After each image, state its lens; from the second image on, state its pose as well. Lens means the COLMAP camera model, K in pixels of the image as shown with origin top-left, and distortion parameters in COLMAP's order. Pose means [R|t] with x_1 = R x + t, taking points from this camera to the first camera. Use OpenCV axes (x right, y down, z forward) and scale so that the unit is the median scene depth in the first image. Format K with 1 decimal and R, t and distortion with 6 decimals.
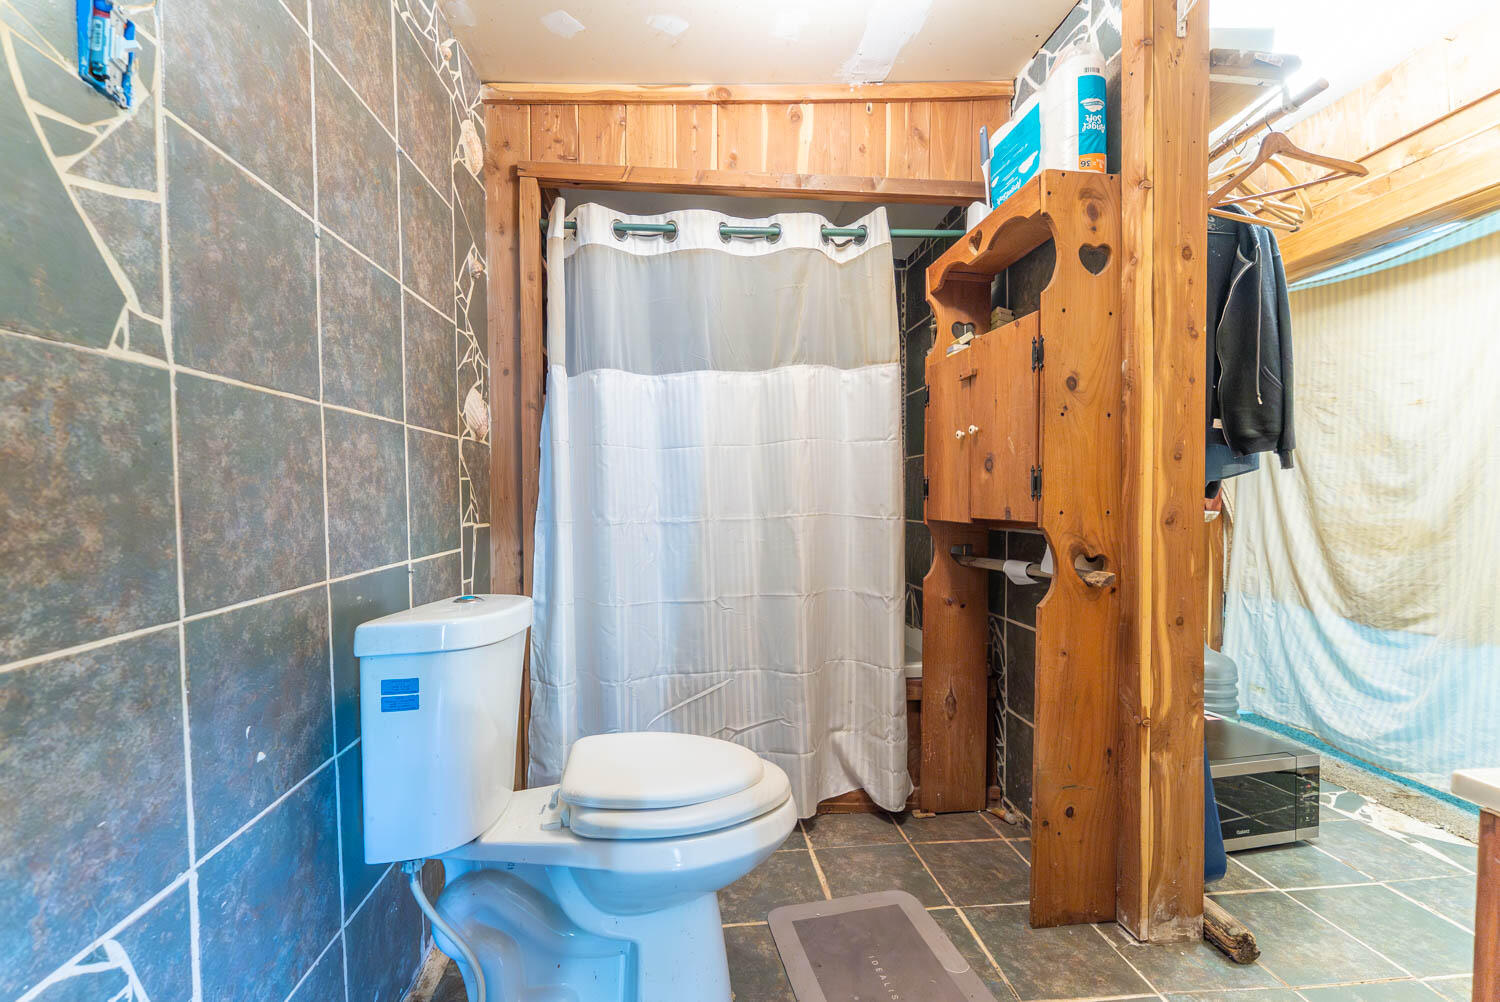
lens RADIAL K [[602.4, 0, 739.8], [0, 602.4, 503.5], [0, 0, 1]] dist [-0.000969, -0.000502]
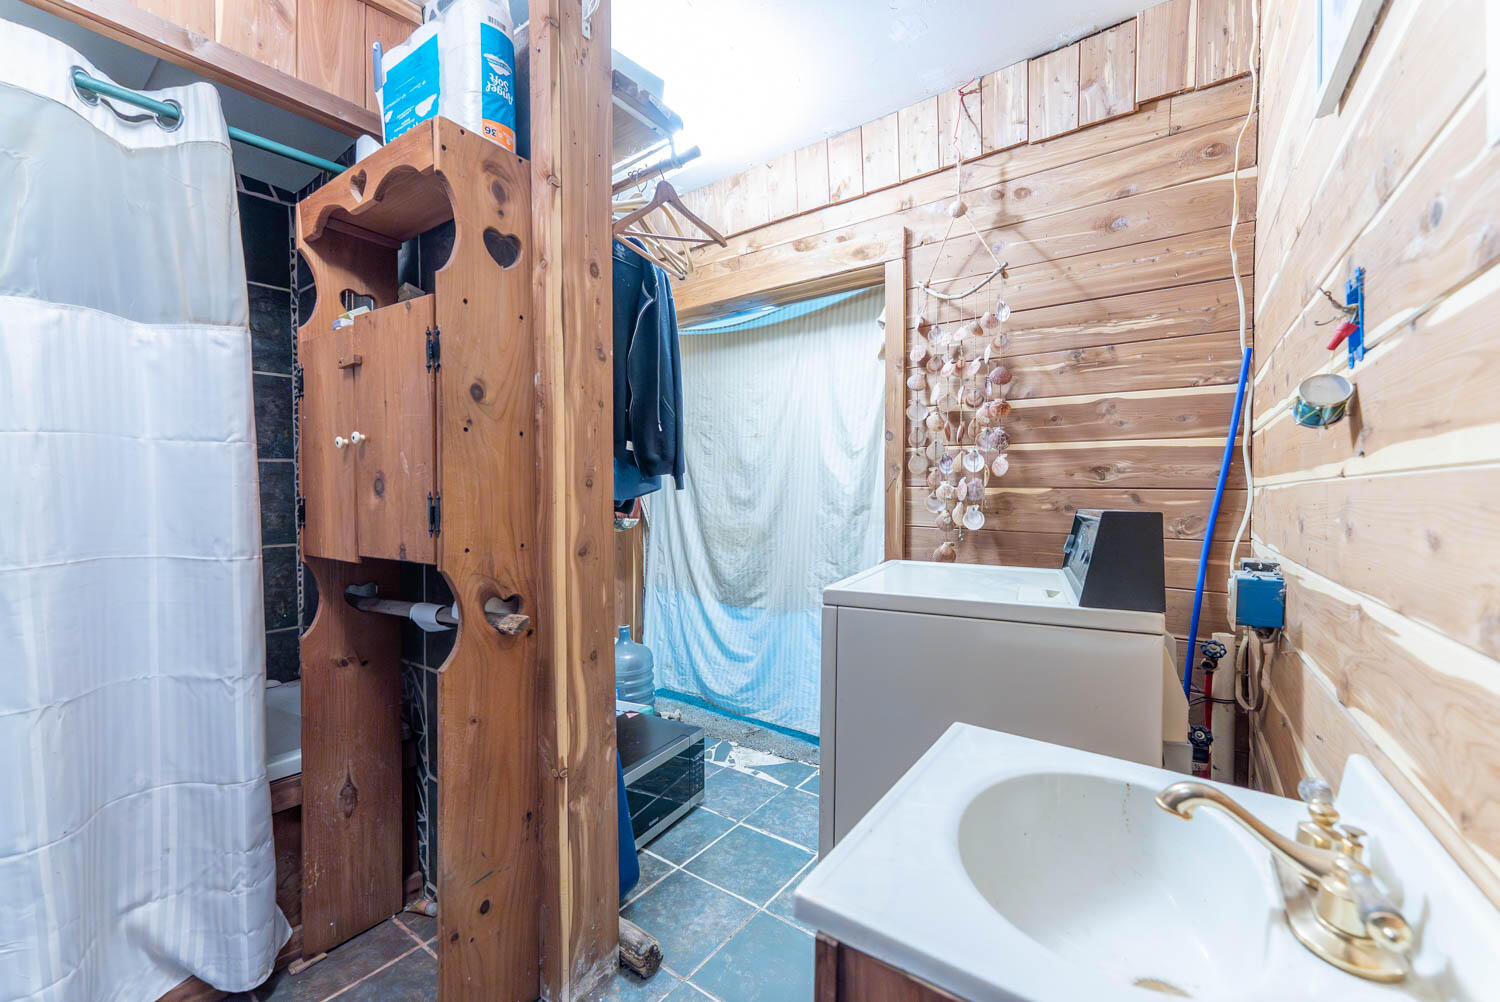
lens RADIAL K [[602.4, 0, 751.7], [0, 602.4, 502.0], [0, 0, 1]] dist [-0.000969, -0.000502]
pose [[0.666188, -0.015831, 0.745615, 0.136656], [0.010248, 0.999875, 0.012074, -0.041388], [-0.745713, -0.000402, 0.666267, 0.127024]]
